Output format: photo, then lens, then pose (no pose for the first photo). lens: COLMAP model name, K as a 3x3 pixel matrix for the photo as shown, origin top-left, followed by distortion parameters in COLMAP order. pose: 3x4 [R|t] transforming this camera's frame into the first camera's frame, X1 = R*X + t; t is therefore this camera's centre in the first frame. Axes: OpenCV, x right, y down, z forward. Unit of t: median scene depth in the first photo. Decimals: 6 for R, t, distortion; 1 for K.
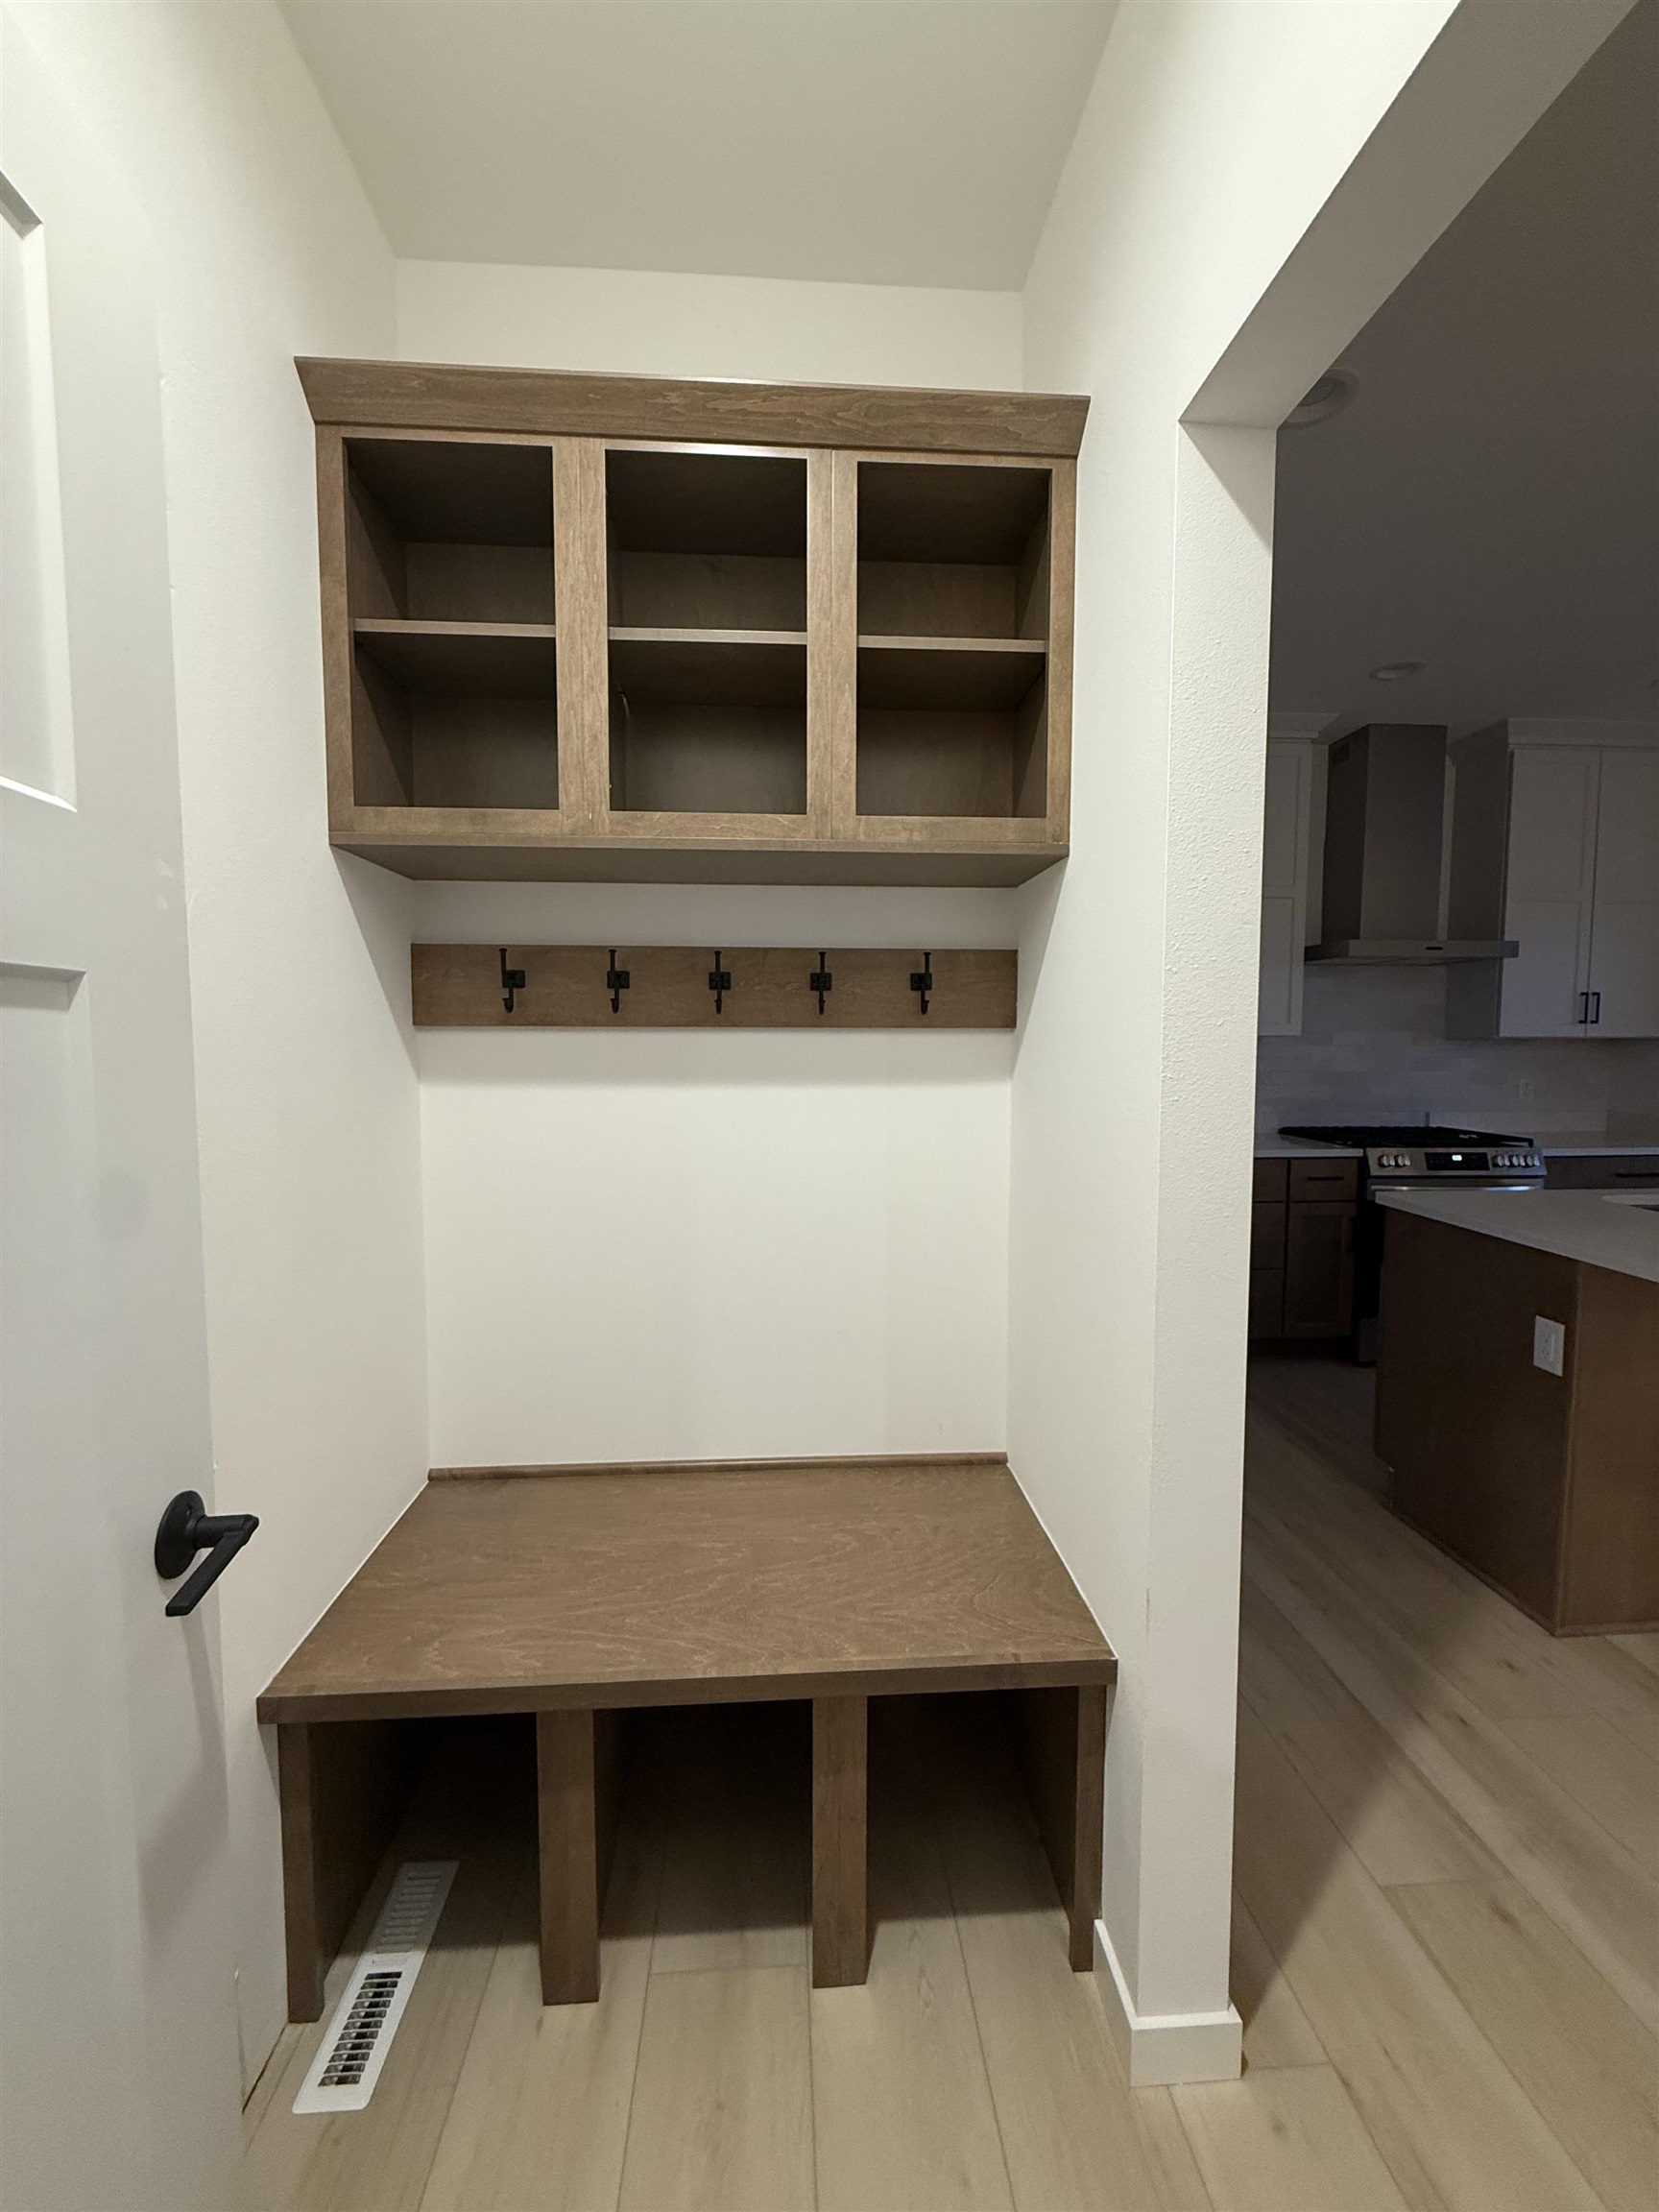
lens RADIAL K [[882.8, 0, 829.5], [0, 882.8, 1106.0], [0, 0, 1]] dist [-0.002750, -0.000119]
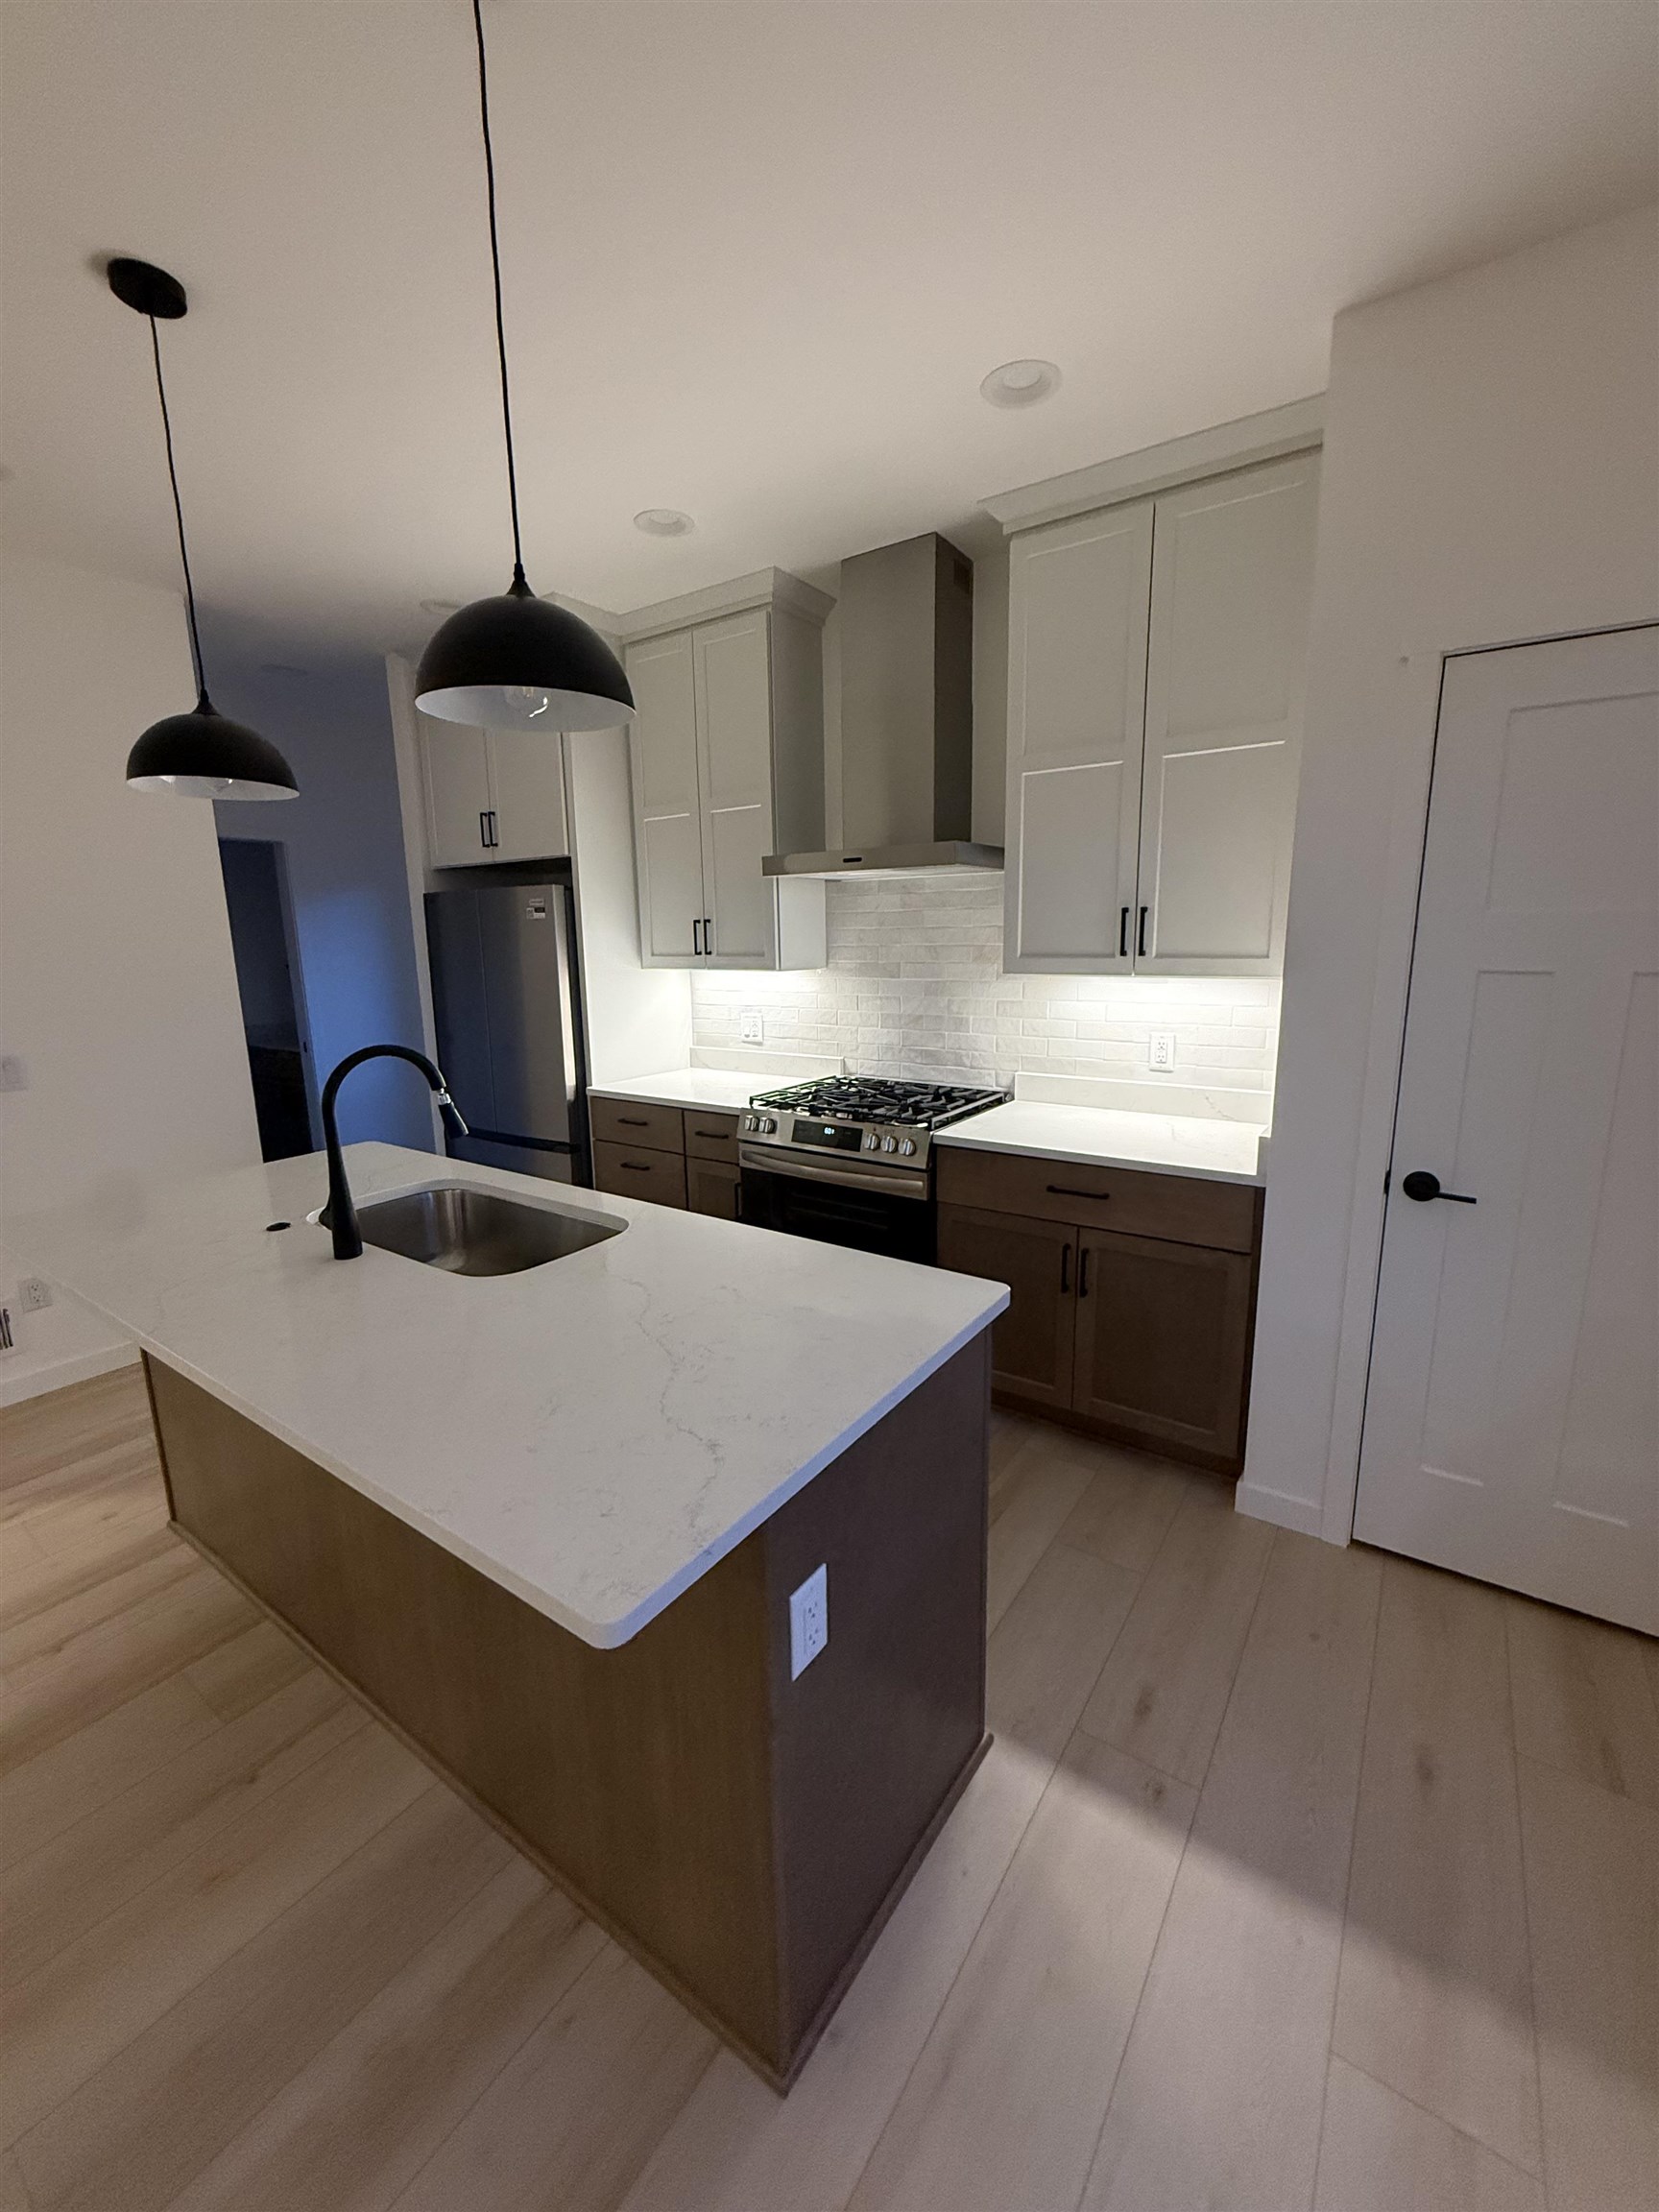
lens RADIAL K [[882.8, 0, 829.5], [0, 882.8, 1106.0], [0, 0, 1]] dist [-0.002750, -0.000119]
pose [[0.778739, 0.106639, -0.618218, 1.204124], [-0.029194, 0.990539, 0.134087, -0.071034], [0.626668, -0.086371, 0.774485, 0.381259]]
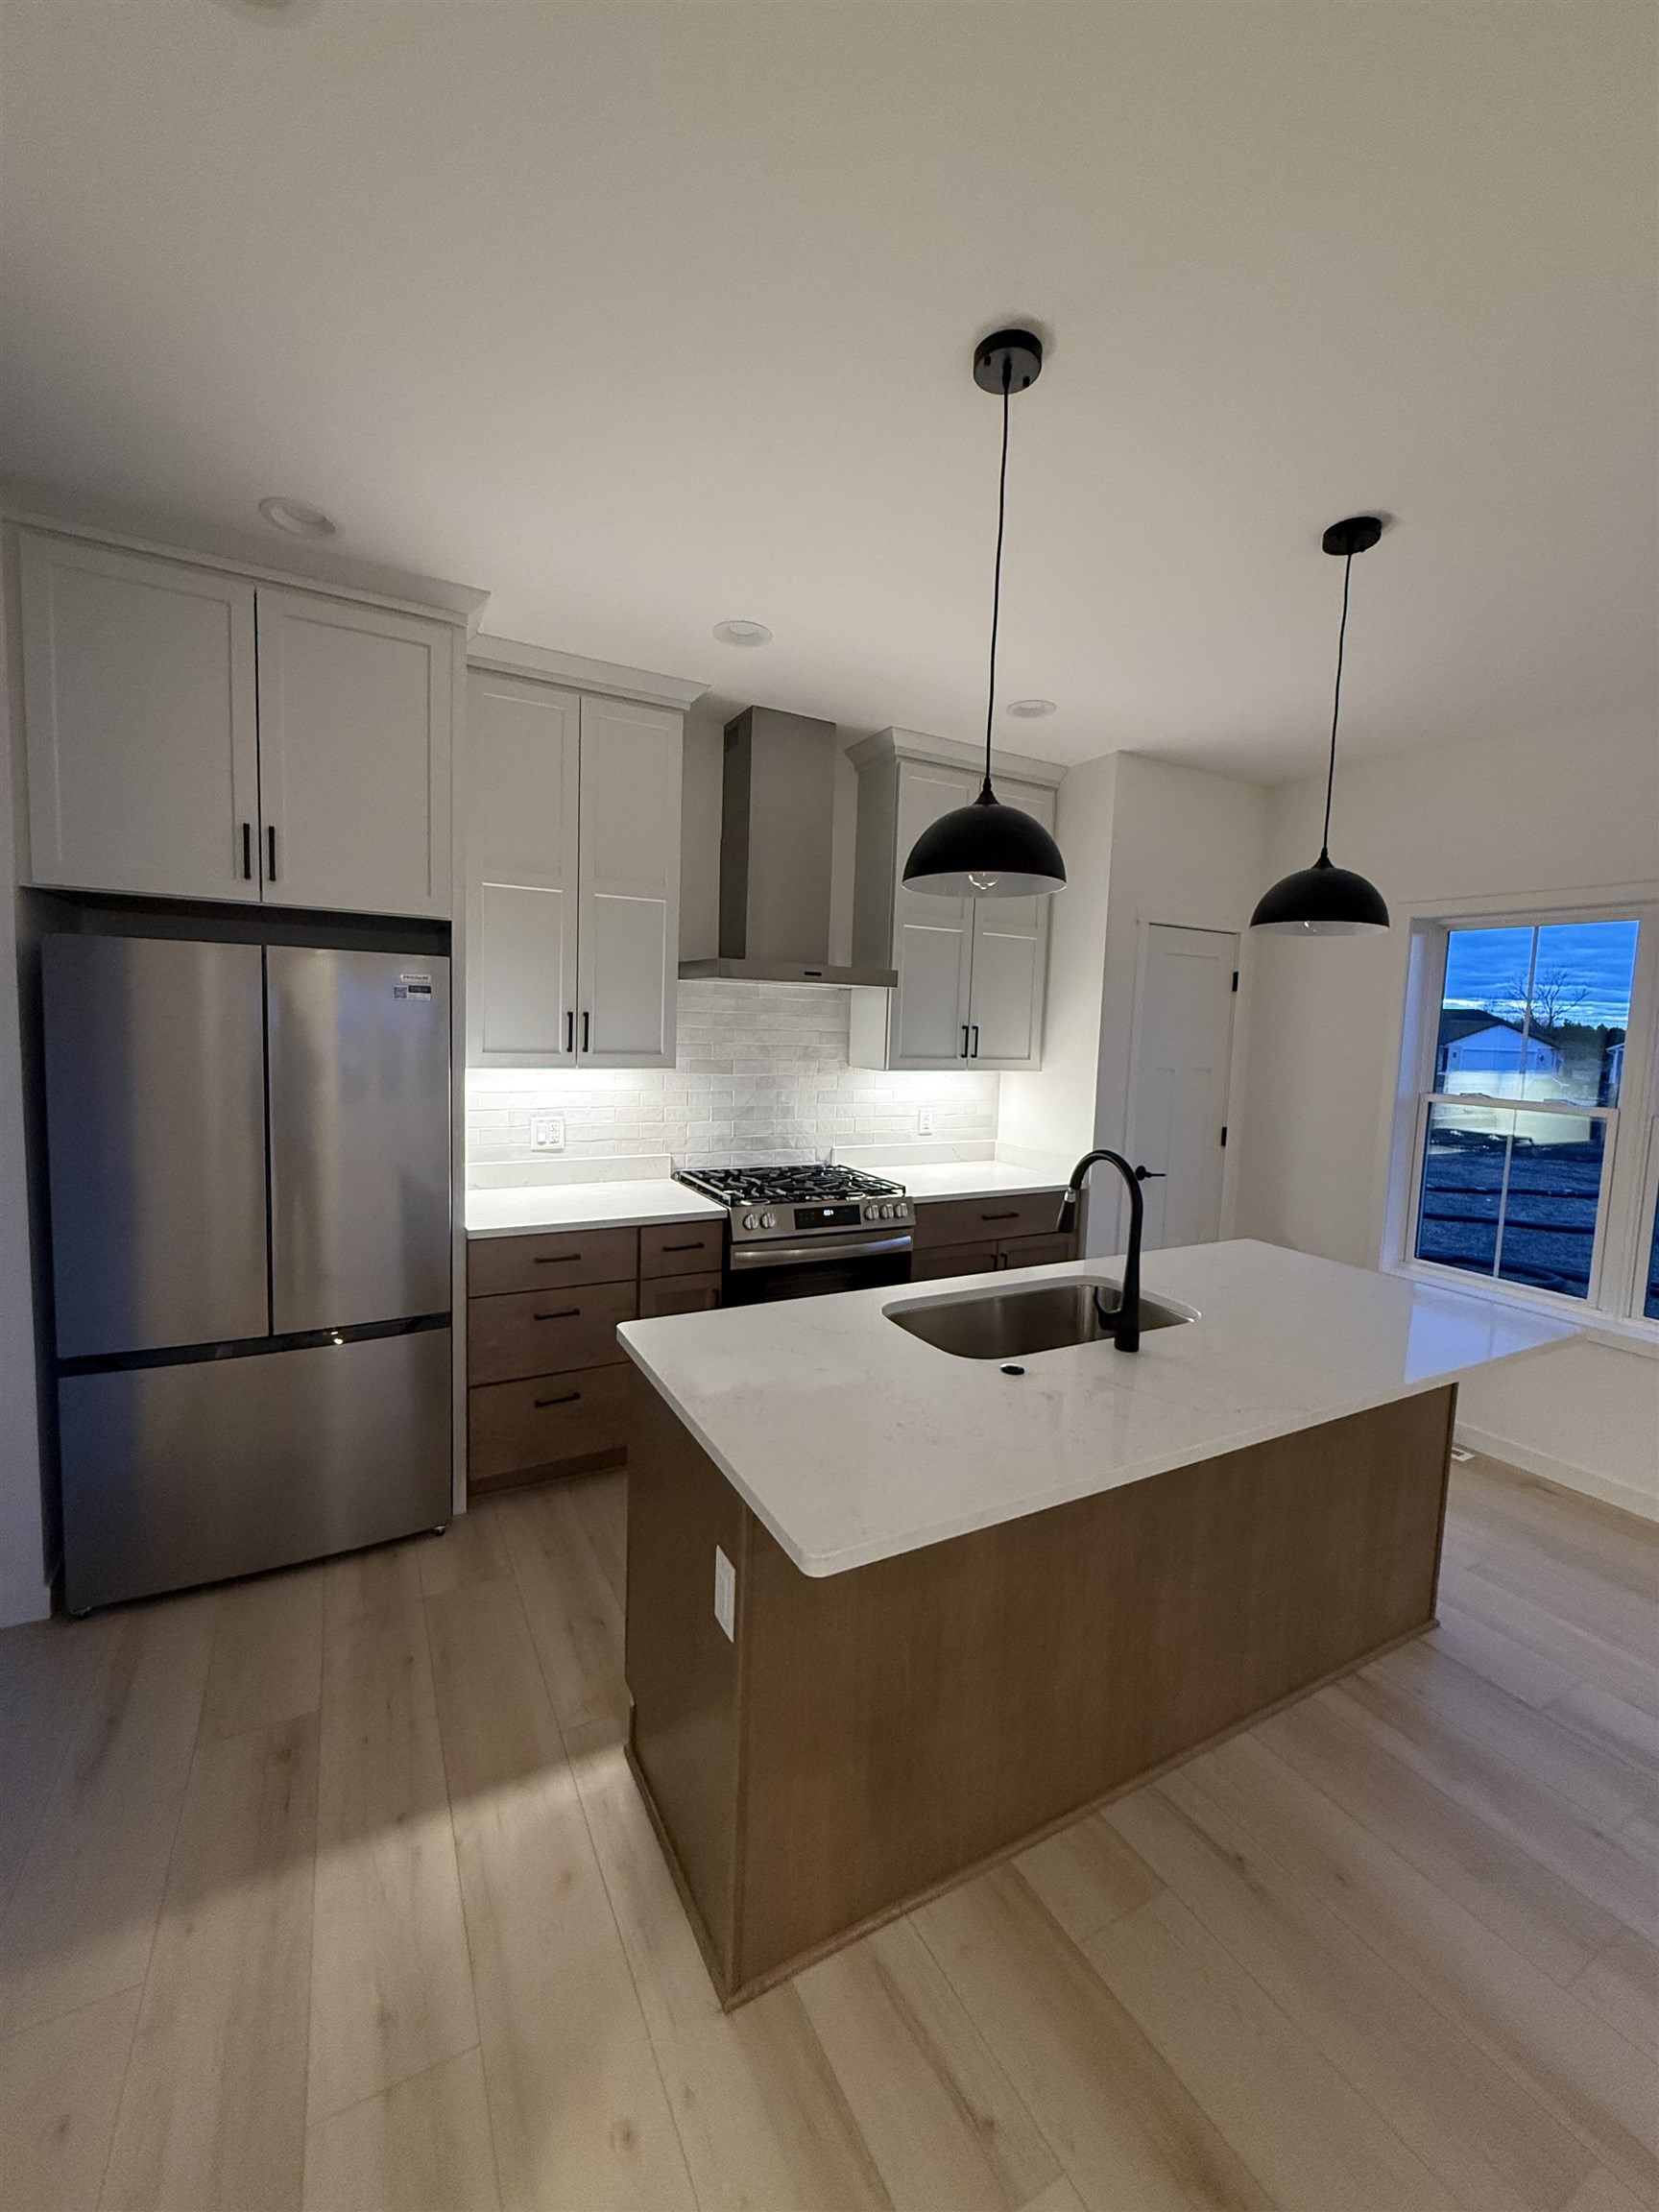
lens RADIAL K [[882.8, 0, 829.5], [0, 882.8, 1106.0], [0, 0, 1]] dist [-0.002750, -0.000119]
pose [[0.907292, -0.010941, 0.420359, 0.338684], [-0.000782, 0.999616, 0.027704, -0.073412], [-0.420500, -0.025464, 0.906935, 0.193219]]
